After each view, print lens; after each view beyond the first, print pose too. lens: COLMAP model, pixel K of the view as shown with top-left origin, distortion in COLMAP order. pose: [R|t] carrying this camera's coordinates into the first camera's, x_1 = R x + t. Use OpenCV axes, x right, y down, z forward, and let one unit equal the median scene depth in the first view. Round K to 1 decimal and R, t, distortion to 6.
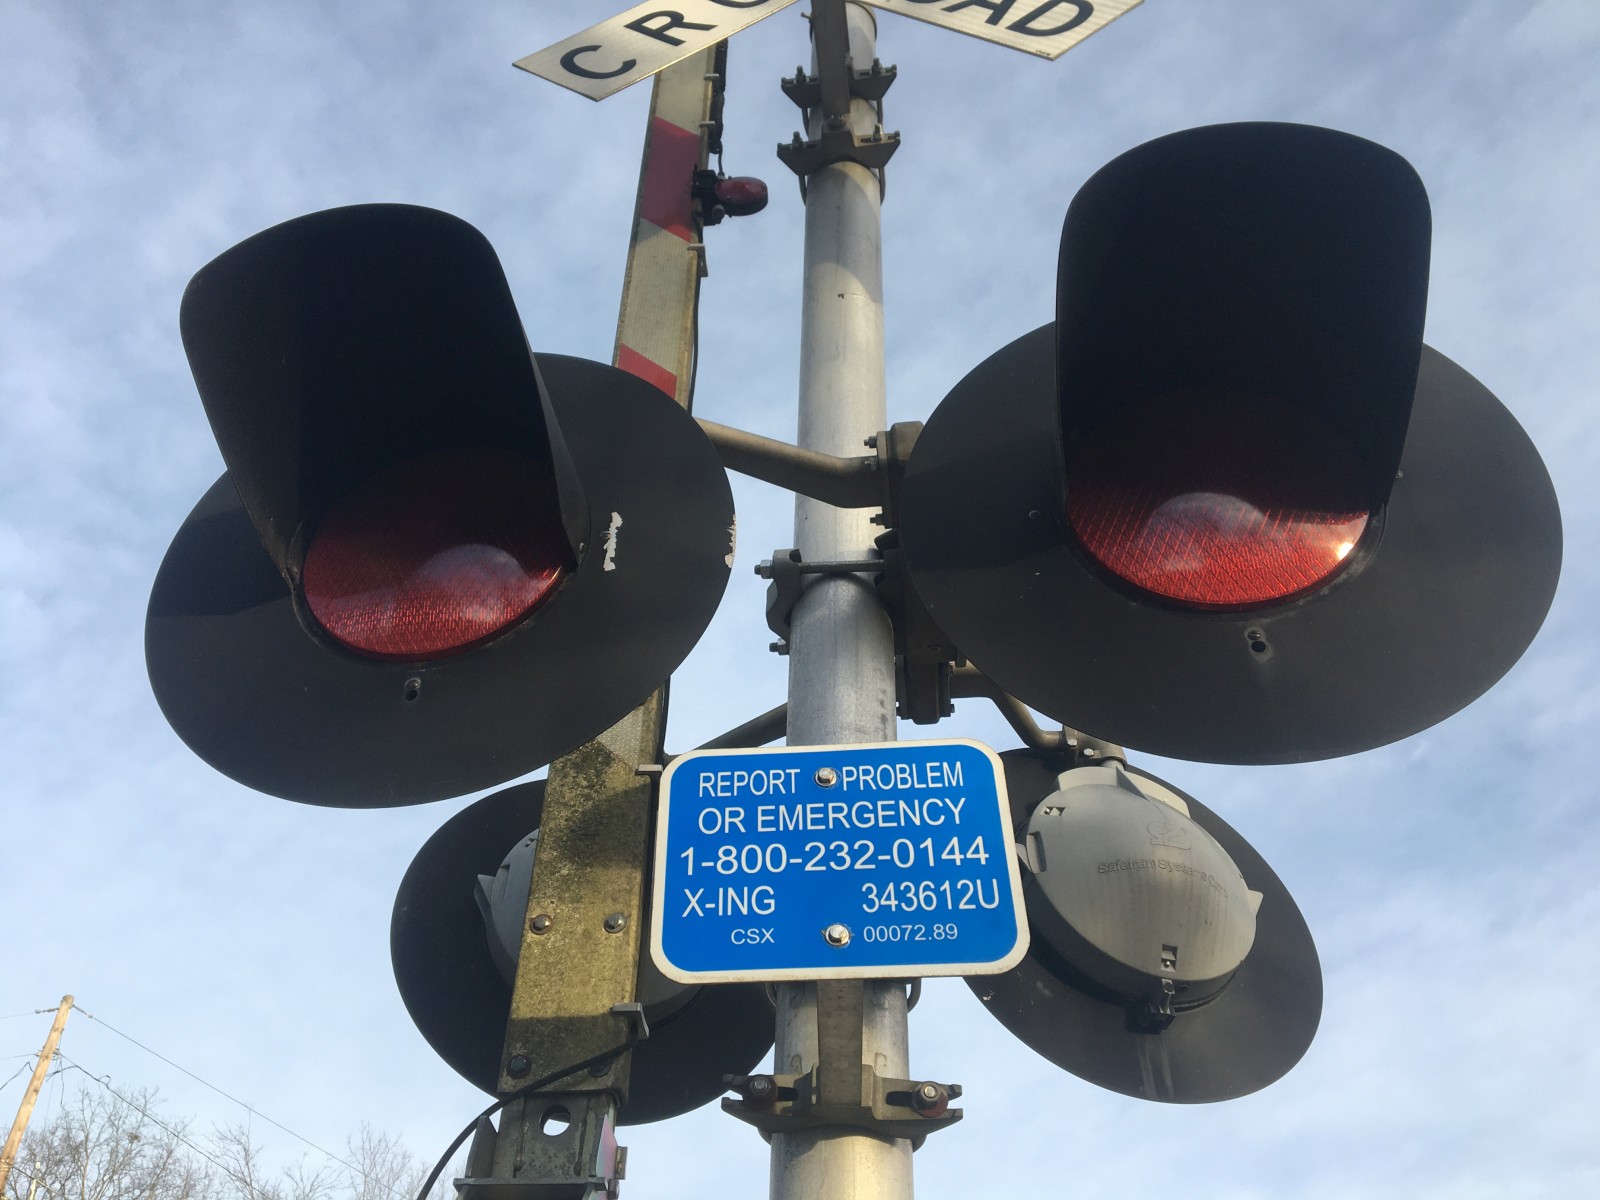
lens RADIAL K [[1359.0, 0, 792.8], [0, 1359.0, 566.3], [0, 0, 1]] dist [0.090539, -0.148905]
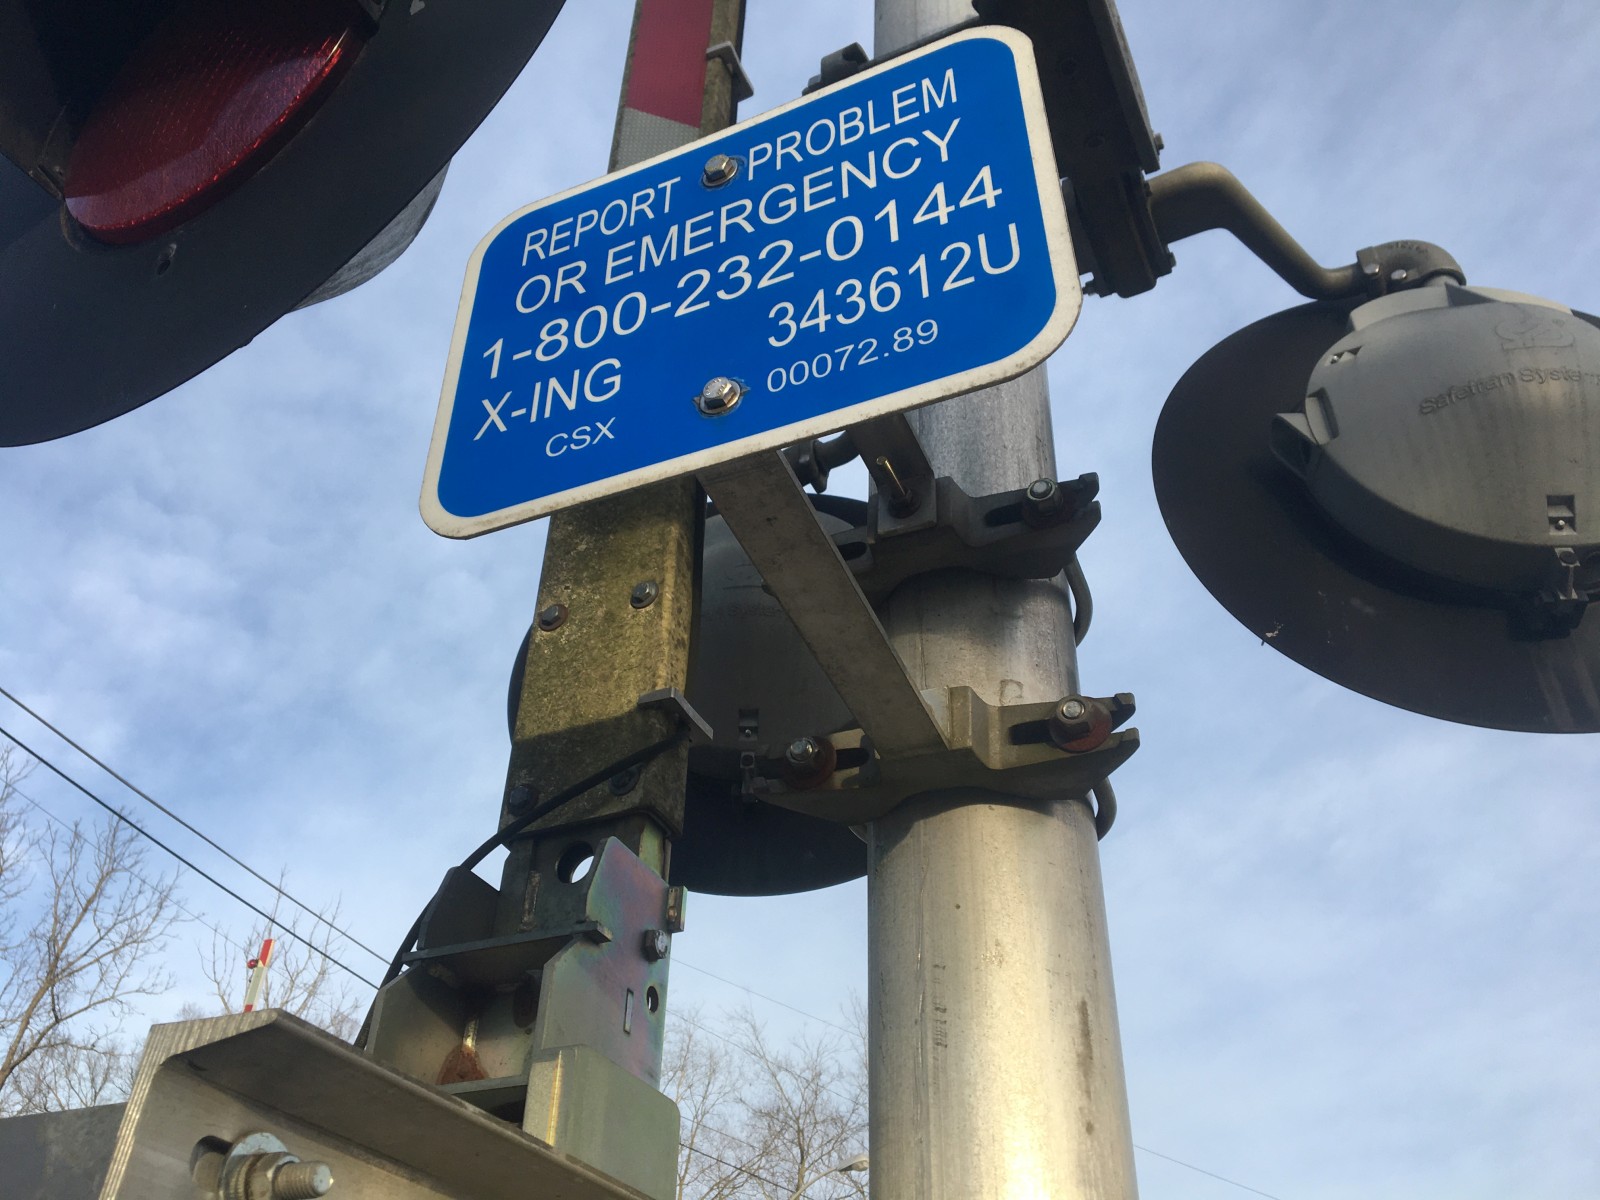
lens RADIAL K [[1359.0, 0, 823.8], [0, 1359.0, 598.7], [0, 0, 1]] dist [0.090539, -0.148905]
pose [[0.941316, -0.196107, -0.274713, 0.160991], [0.226825, 0.970254, 0.084602, 0.252723], [0.249950, -0.141949, 0.957797, 0.409623]]
